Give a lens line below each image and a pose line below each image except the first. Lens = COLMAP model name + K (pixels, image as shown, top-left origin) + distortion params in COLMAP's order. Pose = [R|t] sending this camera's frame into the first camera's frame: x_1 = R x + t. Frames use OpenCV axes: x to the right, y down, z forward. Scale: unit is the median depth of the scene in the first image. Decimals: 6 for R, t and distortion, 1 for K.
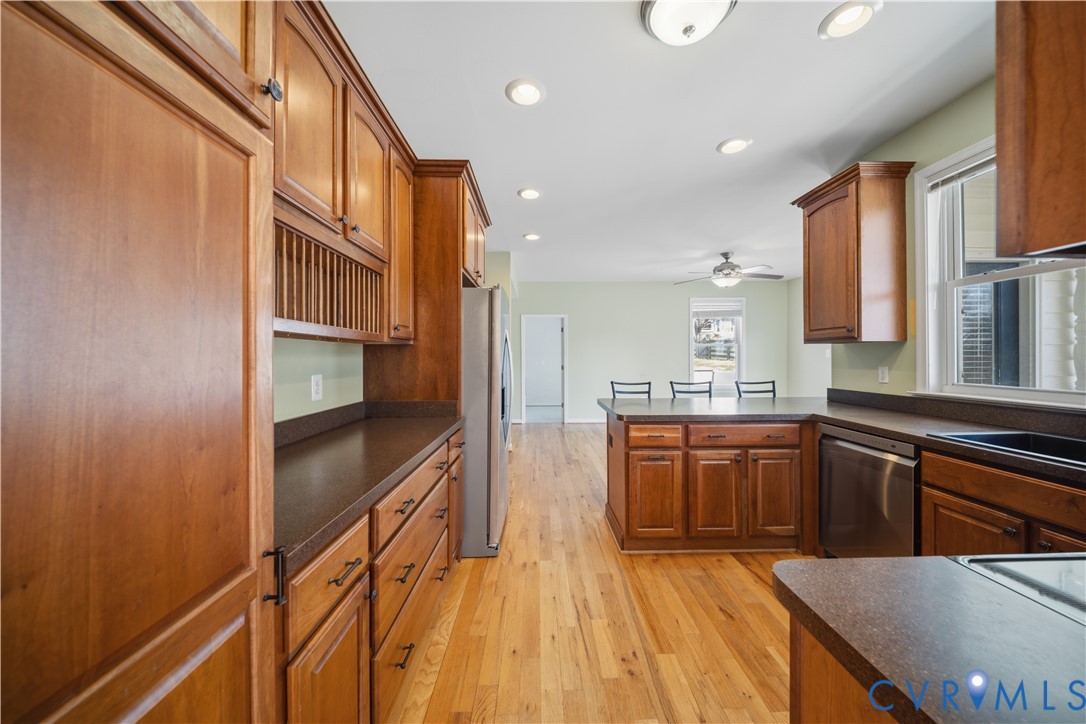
lens RADIAL K [[381.0, 0, 545.4], [0, 381.0, 357.7], [0, 0, 1]] dist [0.000845, -0.000220]
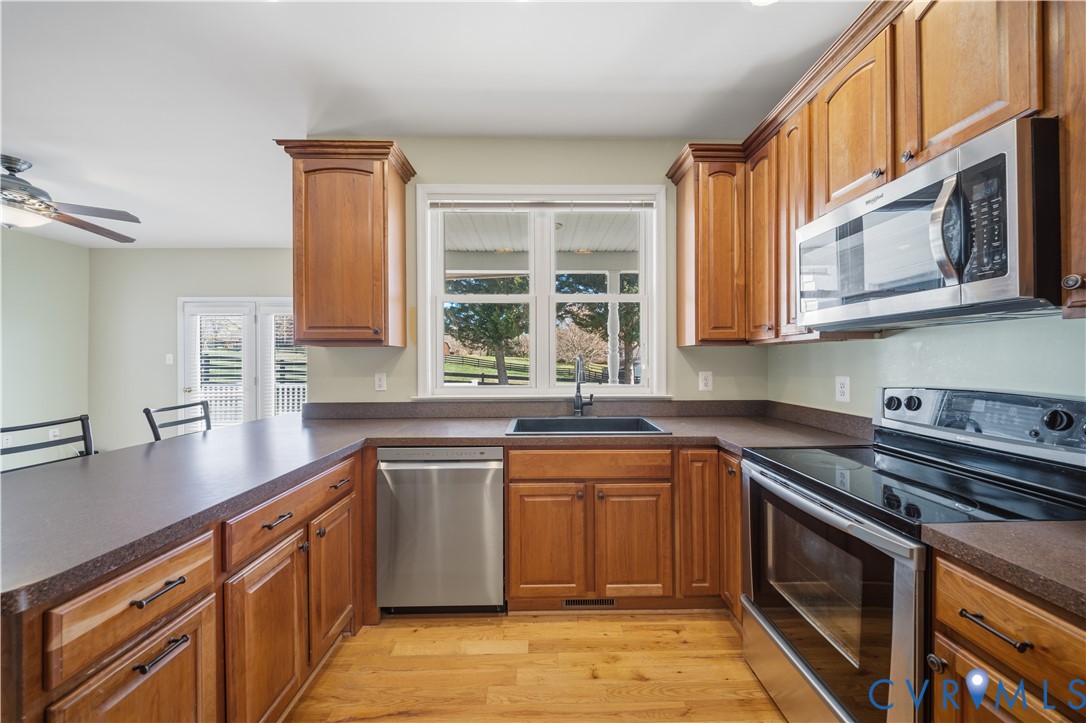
lens RADIAL K [[381.0, 0, 546.1], [0, 381.0, 361.7], [0, 0, 1]] dist [0.000845, -0.000220]
pose [[0.005779, 0.002158, 0.999981, -0.053108], [0.006066, 0.999979, -0.002193, -0.000757], [-0.999965, 0.006079, 0.005766, 0.635250]]
